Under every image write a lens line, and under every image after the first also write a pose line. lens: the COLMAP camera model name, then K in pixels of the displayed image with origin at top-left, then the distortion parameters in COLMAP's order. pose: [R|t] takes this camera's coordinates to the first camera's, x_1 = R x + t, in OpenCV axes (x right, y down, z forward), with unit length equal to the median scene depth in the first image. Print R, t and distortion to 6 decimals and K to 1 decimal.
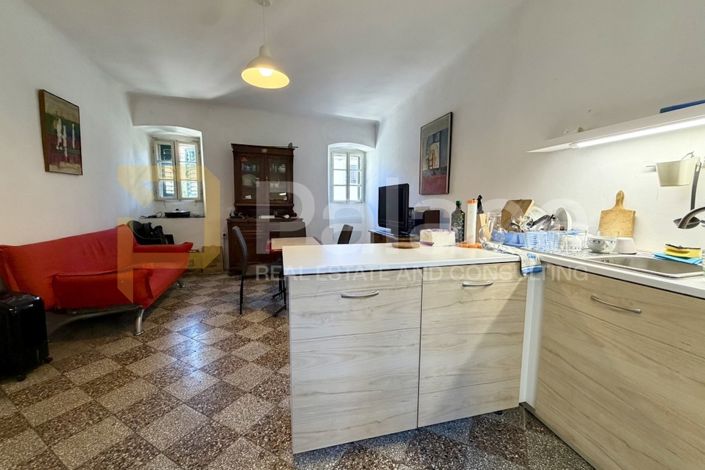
lens RADIAL K [[281.2, 0, 355.2], [0, 281.2, 232.0], [0, 0, 1]] dist [0.000436, -0.000135]
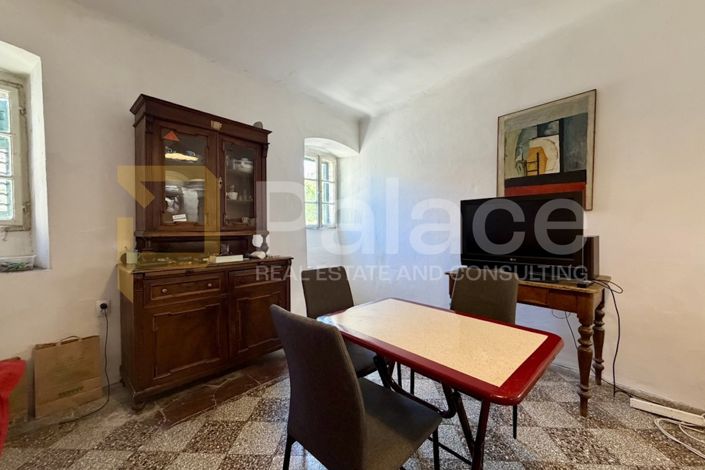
lens RADIAL K [[281.2, 0, 354.5], [0, 281.2, 233.3], [0, 0, 1]] dist [0.000436, -0.000135]
pose [[0.896918, -0.021926, 0.441653, -0.341116], [0.060977, 0.995361, -0.074417, -0.049600], [-0.437973, 0.093677, 0.894094, 0.486805]]
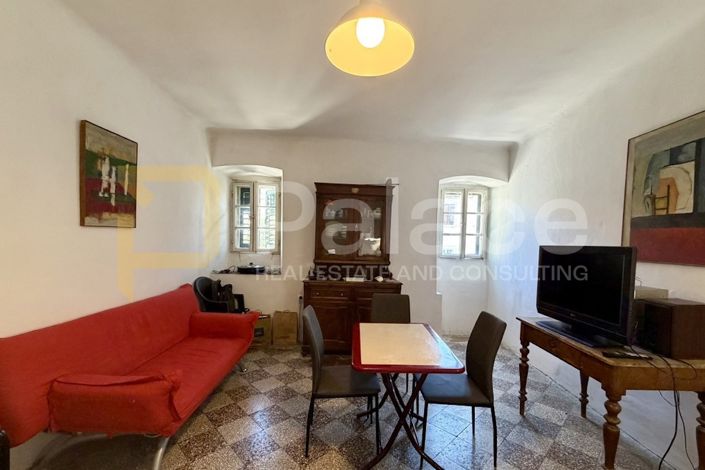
lens RADIAL K [[302.0, 0, 353.6], [0, 302.0, 256.3], [0, 0, 1]] dist [-0.006206, 0.002110]
pose [[0.955334, 0.031973, -0.293793, -0.088348], [-0.050806, 0.997098, -0.056692, -0.071019], [0.291128, 0.069086, 0.954186, 0.253145]]
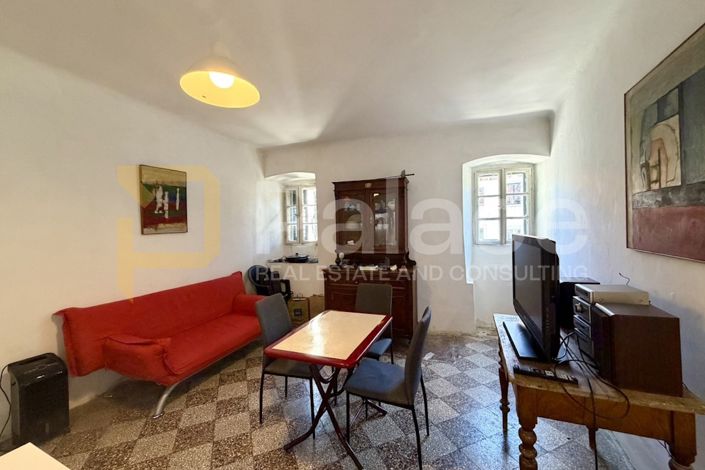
lens RADIAL K [[281.2, 0, 352.8], [0, 281.2, 234.7], [0, 0, 1]] dist [0.000436, -0.000135]
pose [[0.780471, -0.008334, -0.625136, 0.153133], [-0.038215, 0.997405, -0.061009, -0.101282], [0.624023, 0.071505, 0.778128, 0.368700]]
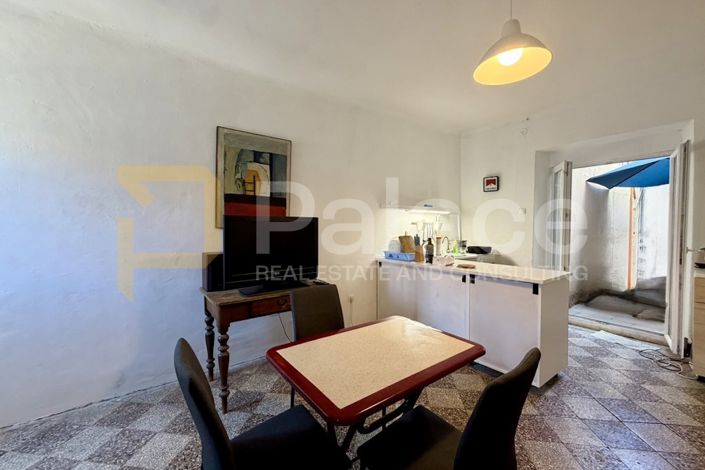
lens RADIAL K [[281.2, 0, 344.5], [0, 281.2, 234.0], [0, 0, 1]] dist [0.000436, -0.000135]
pose [[-0.346528, -0.027188, 0.937646, -0.421308], [0.096715, 0.993217, 0.064542, -0.118436], [-0.933041, 0.113050, -0.341548, 0.843764]]
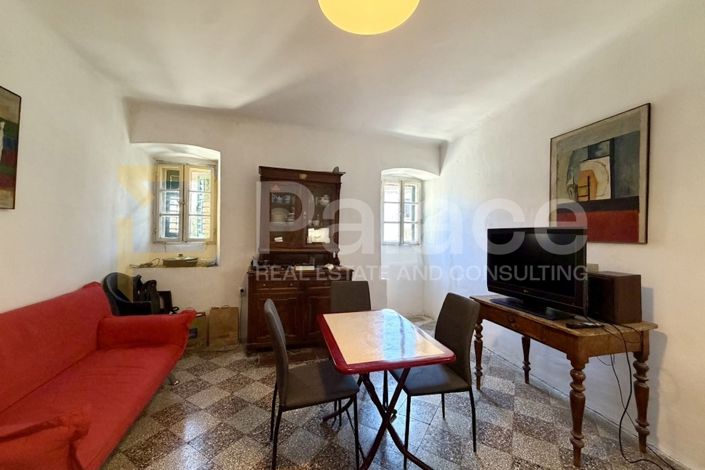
lens RADIAL K [[281.2, 0, 354.7], [0, 281.2, 234.1], [0, 0, 1]] dist [0.000436, -0.000135]
pose [[0.999161, 0.008342, -0.040086, -0.166541], [-0.012718, 0.993828, -0.110196, -0.063965], [0.038920, 0.110613, 0.993101, 0.310355]]
